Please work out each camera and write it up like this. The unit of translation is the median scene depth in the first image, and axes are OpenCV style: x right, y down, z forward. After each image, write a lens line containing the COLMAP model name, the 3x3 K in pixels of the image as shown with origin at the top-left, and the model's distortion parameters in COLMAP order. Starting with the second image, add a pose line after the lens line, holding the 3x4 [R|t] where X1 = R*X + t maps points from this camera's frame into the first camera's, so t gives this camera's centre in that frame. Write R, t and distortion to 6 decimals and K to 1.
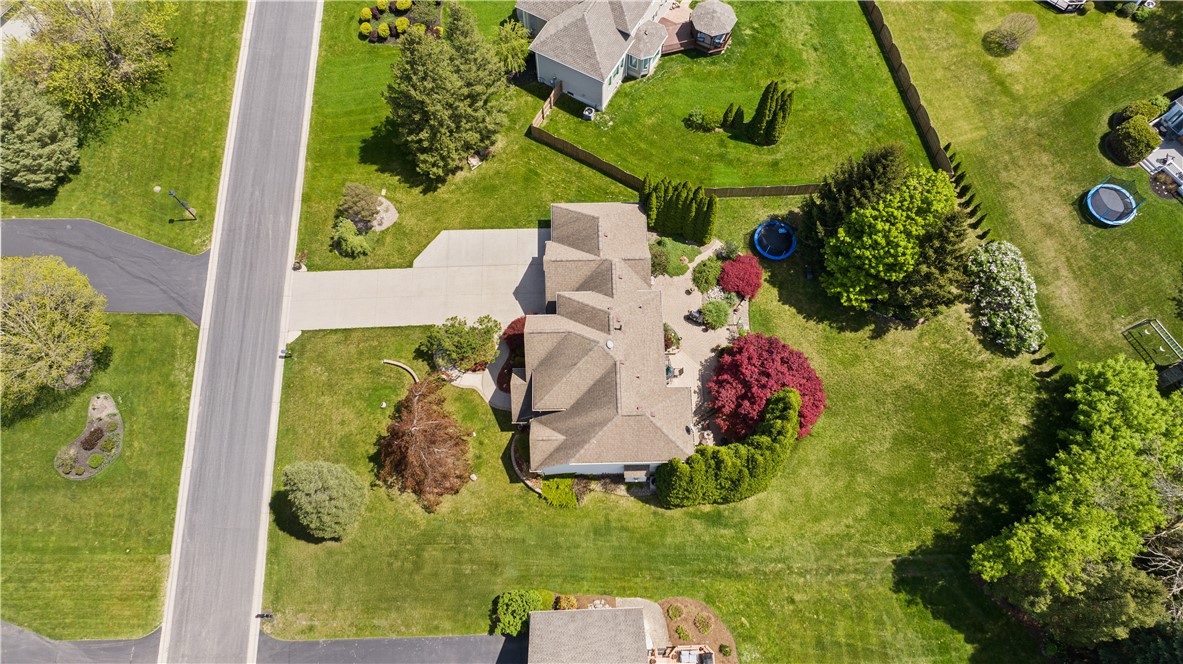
lens RADIAL K [[810.9, 0, 590.4], [0, 810.9, 355.6], [0, 0, 1]] dist [0.000098, 0.005038]
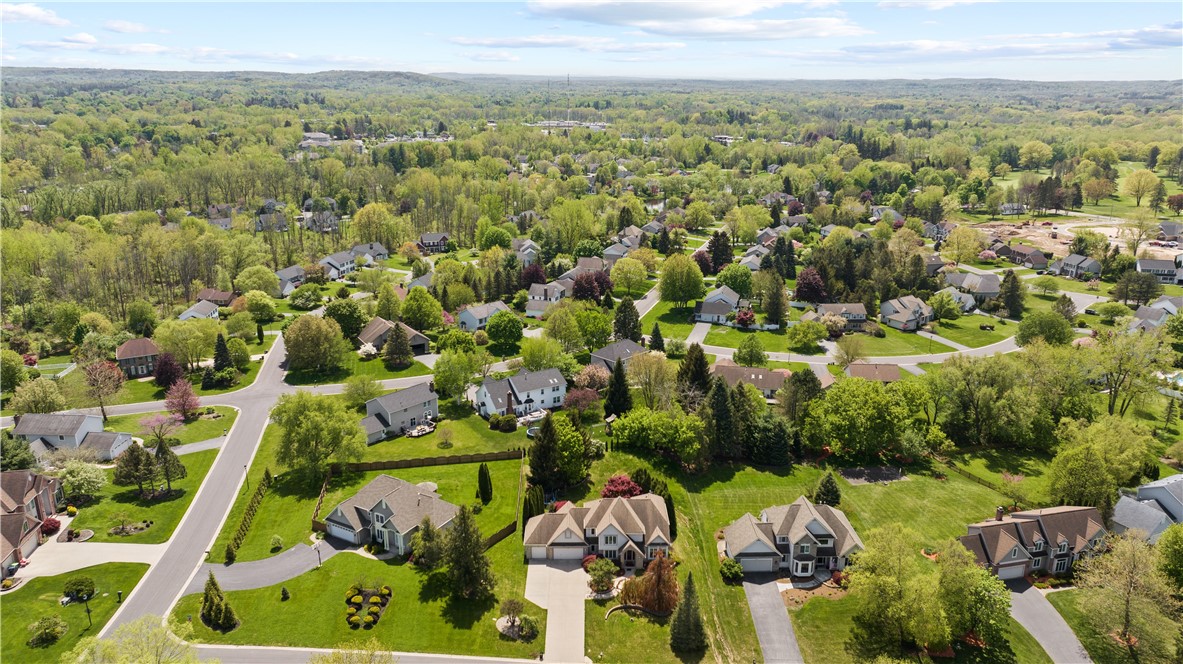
lens RADIAL K [[810.9, 0, 590.4], [0, 810.9, 355.6], [0, 0, 1]] dist [0.000098, 0.005038]
pose [[-0.003061, -0.306086, 0.951999, -1.635220], [0.933623, 0.340175, 0.112375, -0.393670], [-0.358243, 0.889153, 0.284727, 0.048624]]
